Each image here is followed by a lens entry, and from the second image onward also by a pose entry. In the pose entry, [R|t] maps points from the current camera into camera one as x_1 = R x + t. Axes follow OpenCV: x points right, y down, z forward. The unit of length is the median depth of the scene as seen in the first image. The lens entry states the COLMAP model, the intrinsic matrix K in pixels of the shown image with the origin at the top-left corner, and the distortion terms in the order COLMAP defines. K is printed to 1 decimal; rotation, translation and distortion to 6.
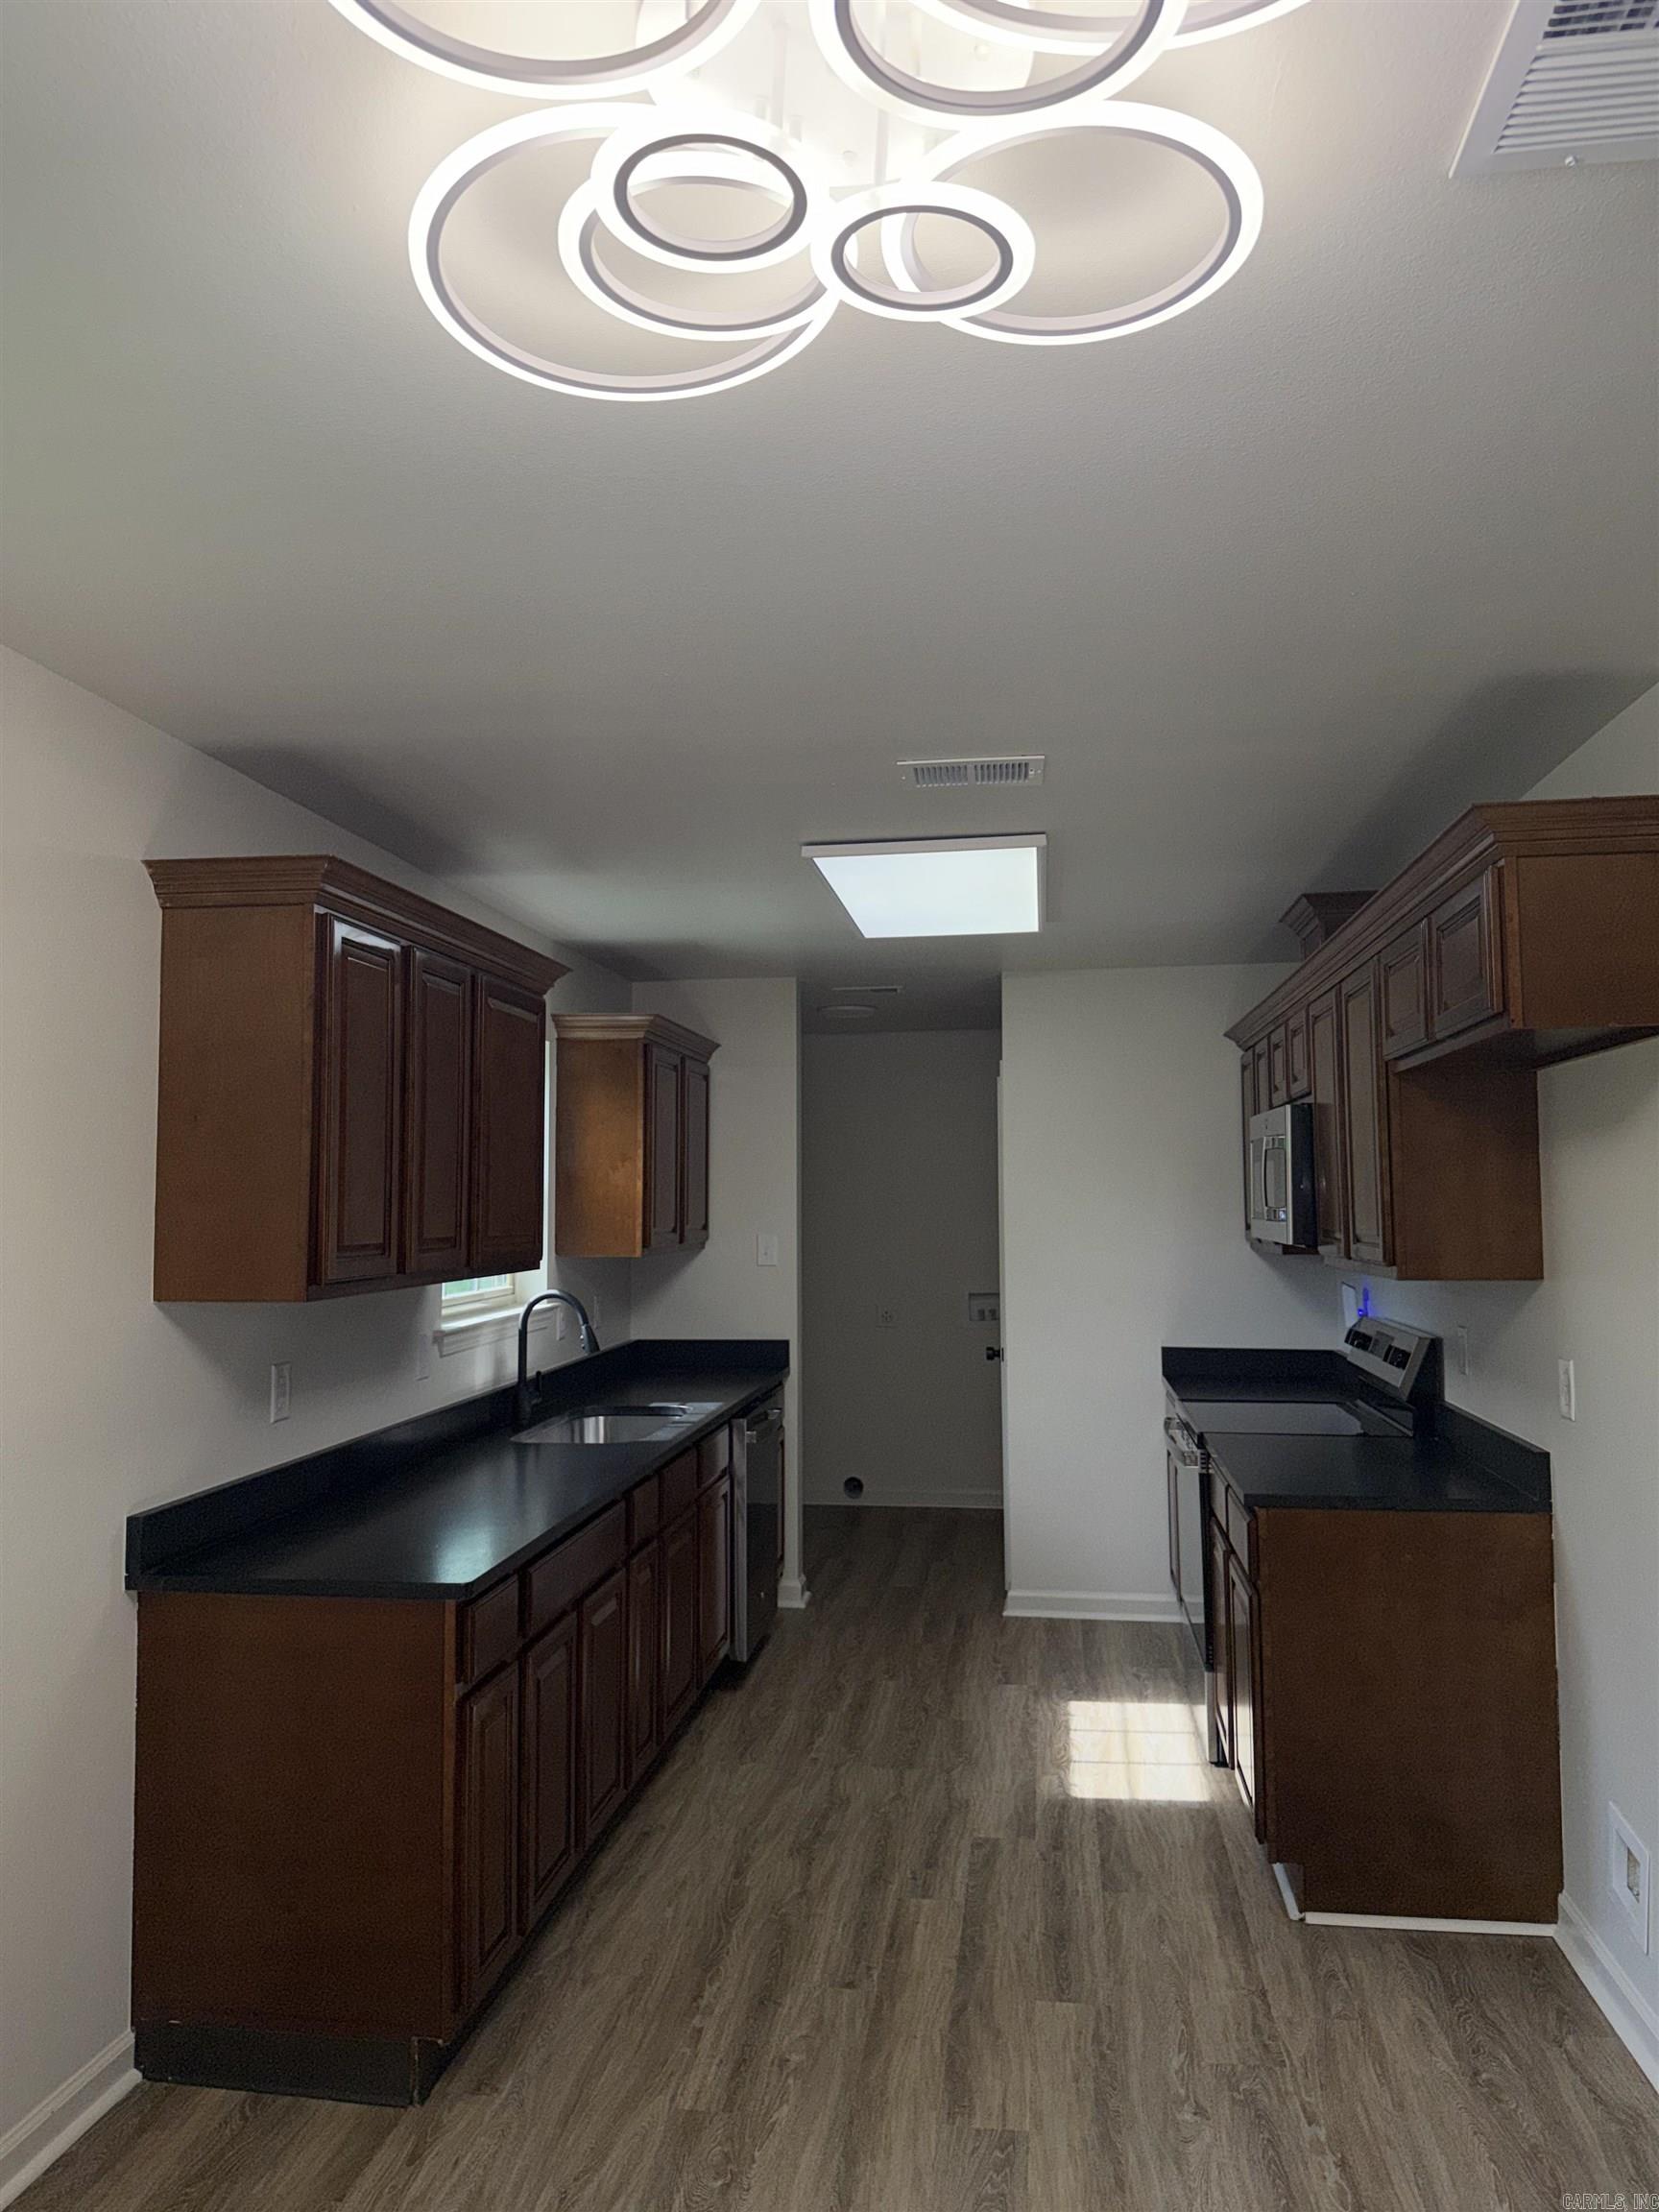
lens RADIAL K [[1543.9, 0, 812.0], [0, 1543.9, 1058.8], [0, 0, 1]] dist [0.054351, -0.073718]
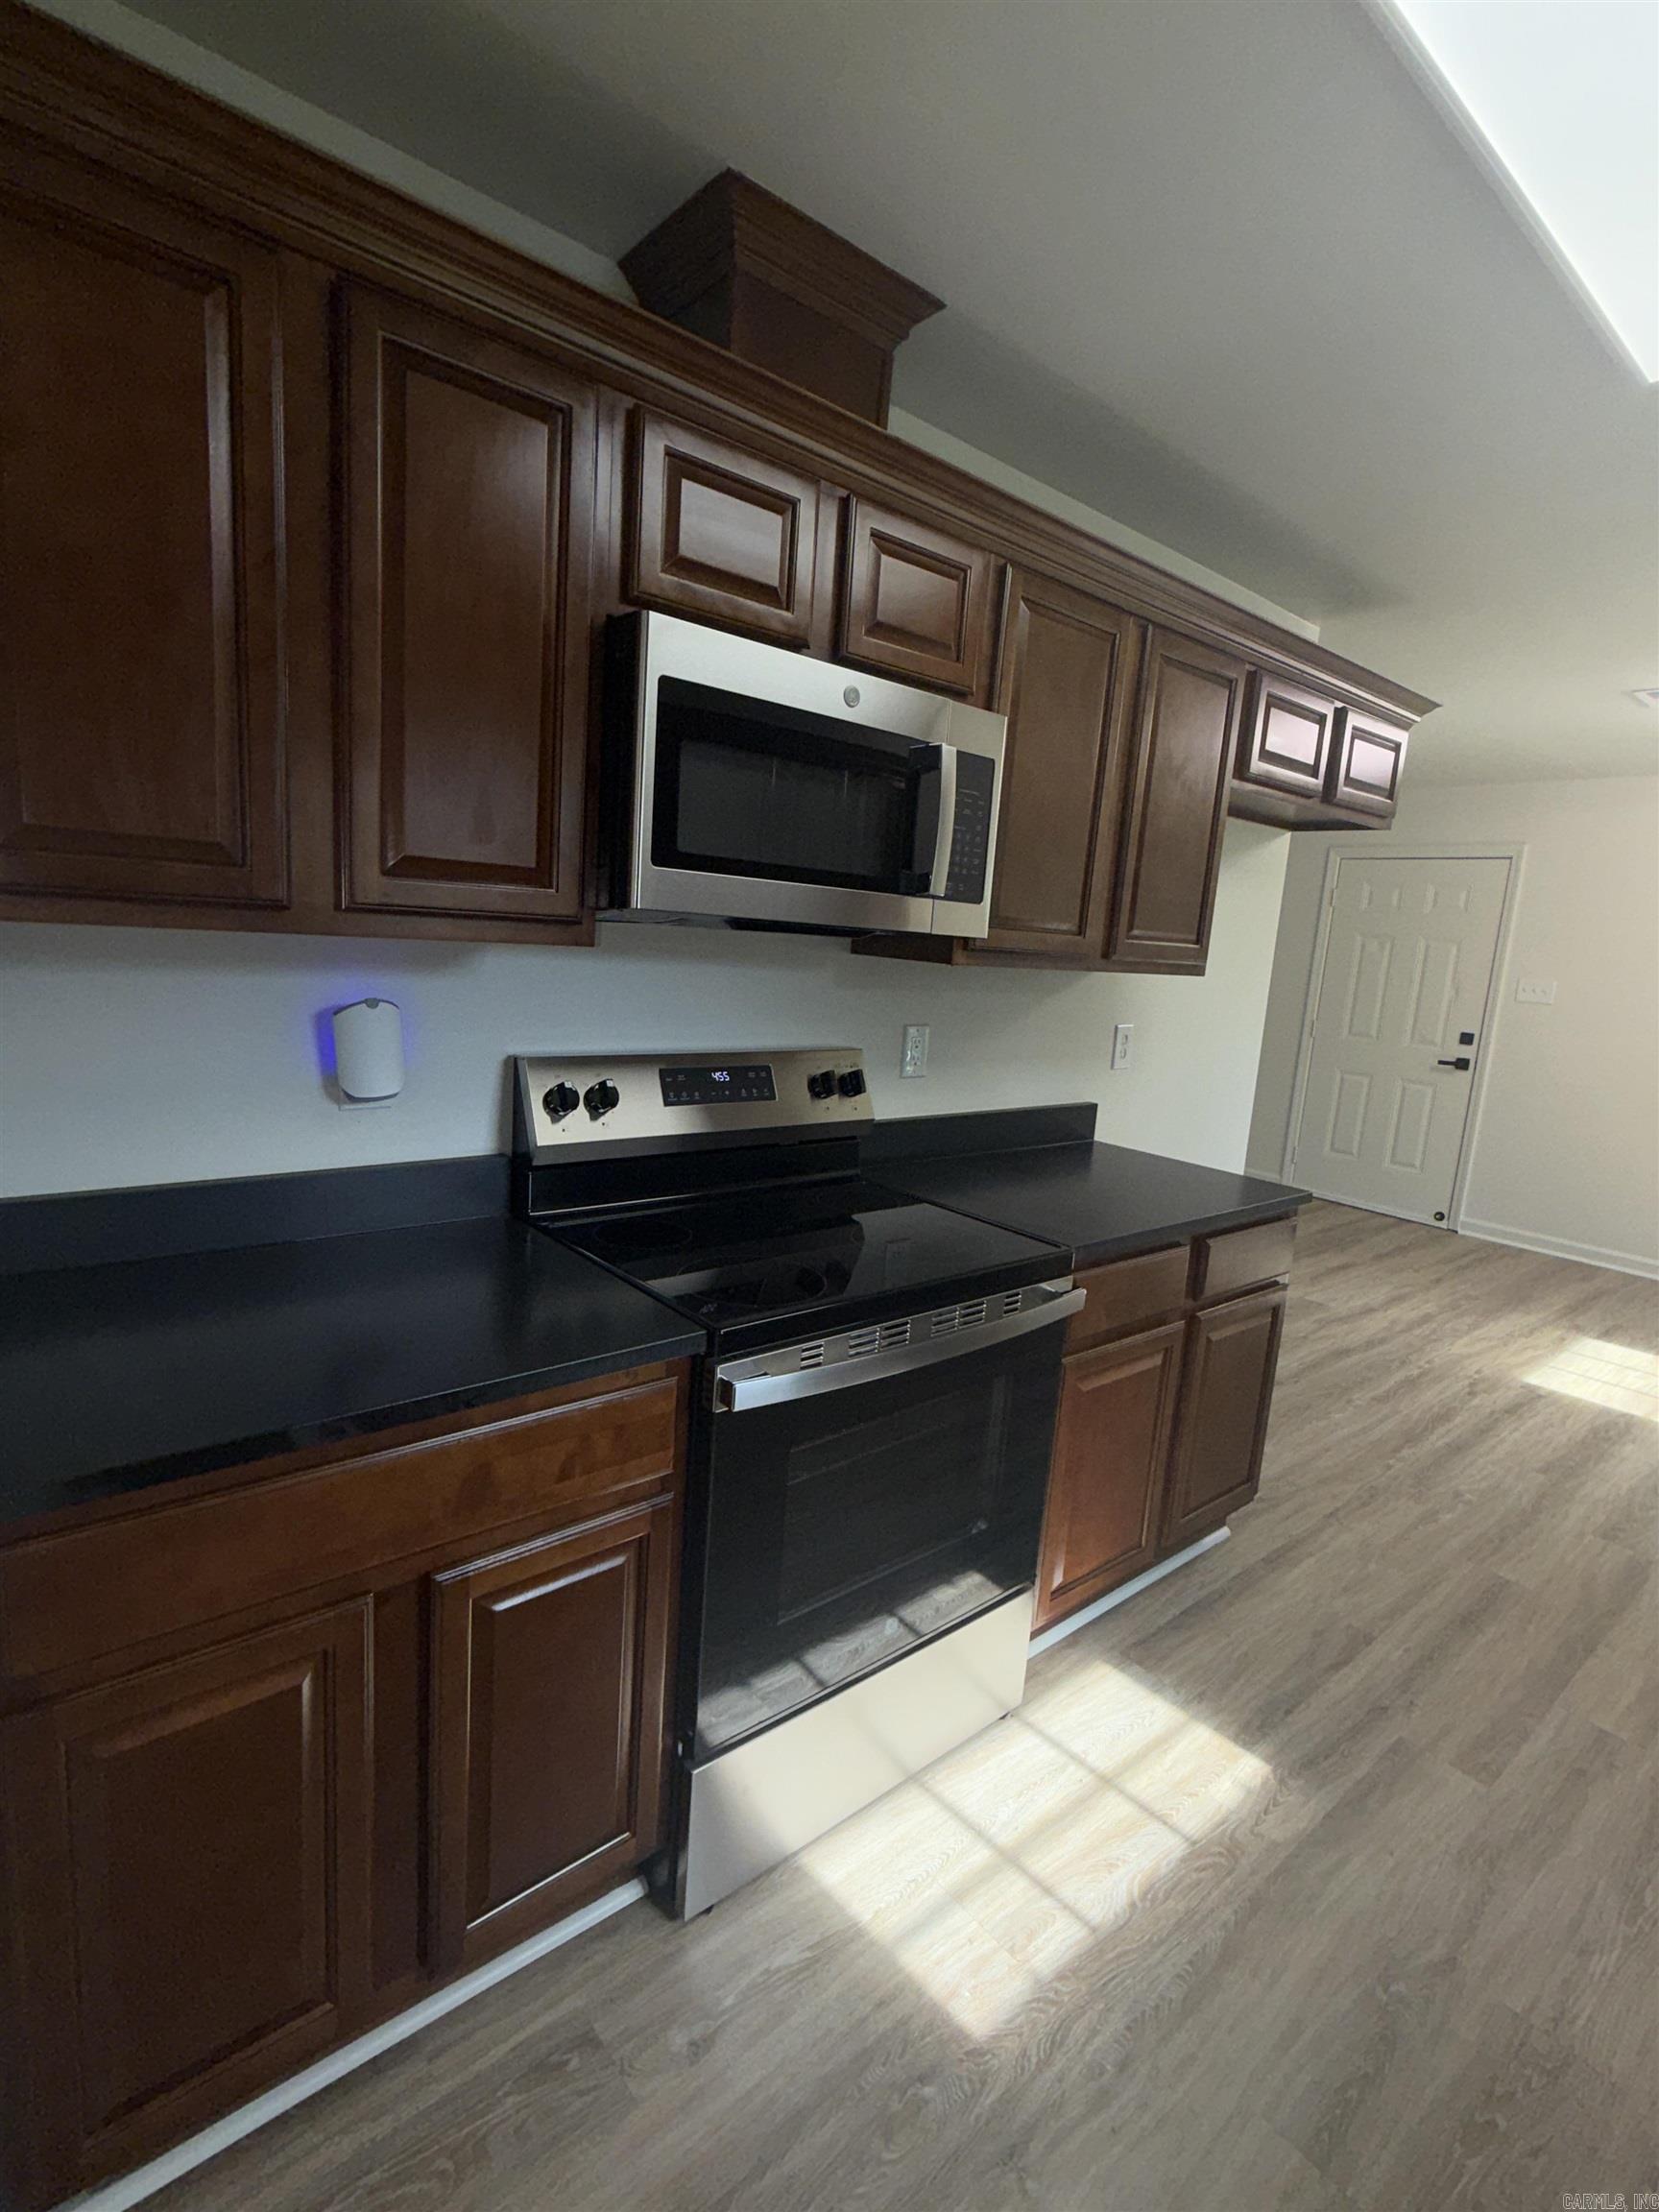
lens RADIAL K [[1058.9, 0, 826.7], [0, 1058.9, 1104.8], [0, 0, 1]] dist [0.001162, -0.001272]
pose [[-0.751242, -0.152124, 0.642257, 0.058842], [-0.125766, 0.988241, 0.086966, 0.159854], [-0.647934, -0.015442, -0.761540, 1.394562]]
